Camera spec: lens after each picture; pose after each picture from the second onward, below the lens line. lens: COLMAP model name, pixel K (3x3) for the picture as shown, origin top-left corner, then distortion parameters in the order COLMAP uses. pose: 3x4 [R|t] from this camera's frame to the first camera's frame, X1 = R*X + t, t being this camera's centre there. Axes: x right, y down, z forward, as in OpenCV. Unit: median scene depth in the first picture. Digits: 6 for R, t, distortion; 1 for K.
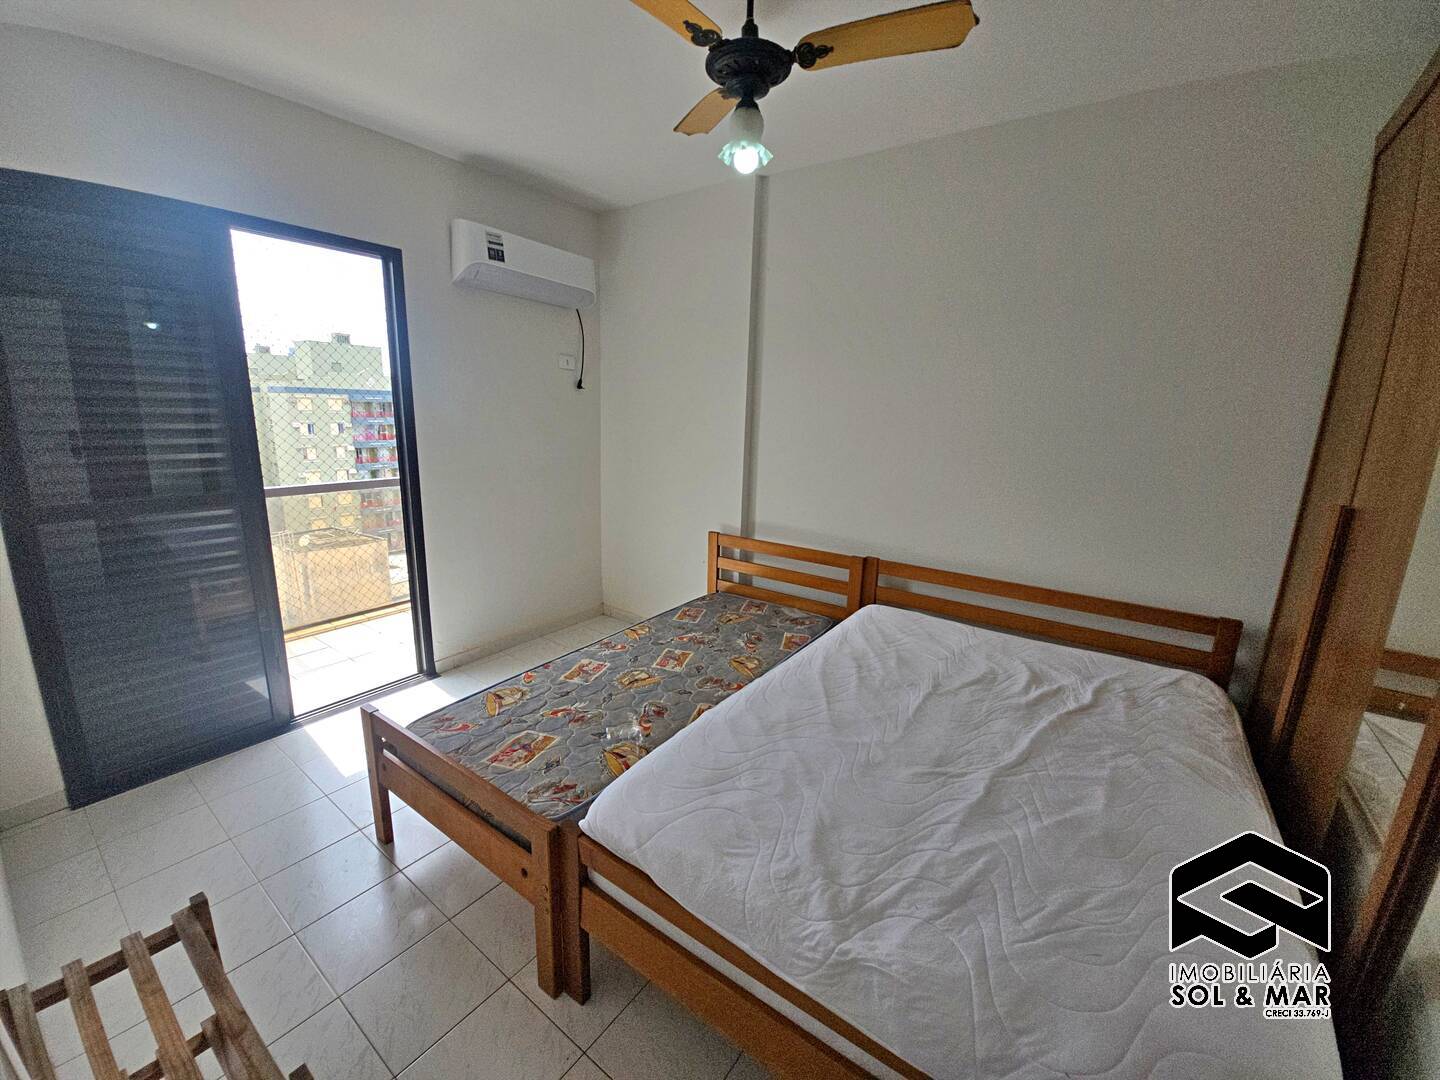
lens RADIAL K [[571.5, 0, 719.5], [0, 571.5, 534.1], [0, 0, 1]] dist [-0.024352, -0.000133]
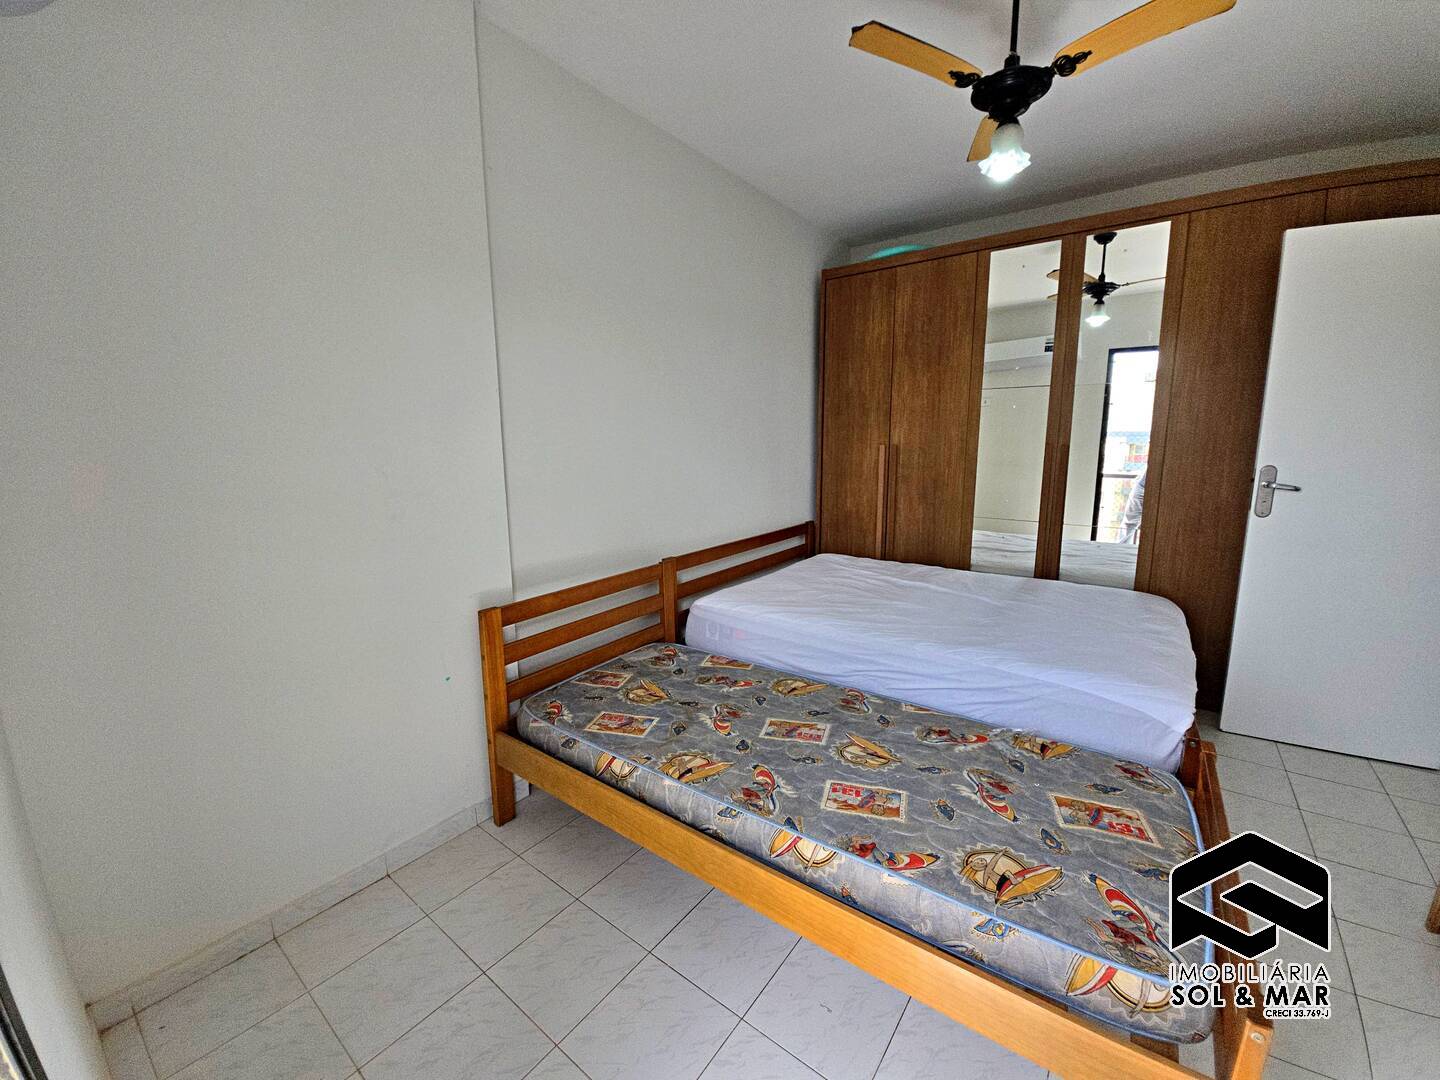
lens RADIAL K [[571.5, 0, 719.5], [0, 571.5, 534.1], [0, 0, 1]] dist [-0.024352, -0.000133]
pose [[0.028179, -0.197316, 0.979935, -0.739870], [0.231419, 0.954979, 0.185636, -0.174298], [-0.972446, 0.221544, 0.072573, 0.984095]]
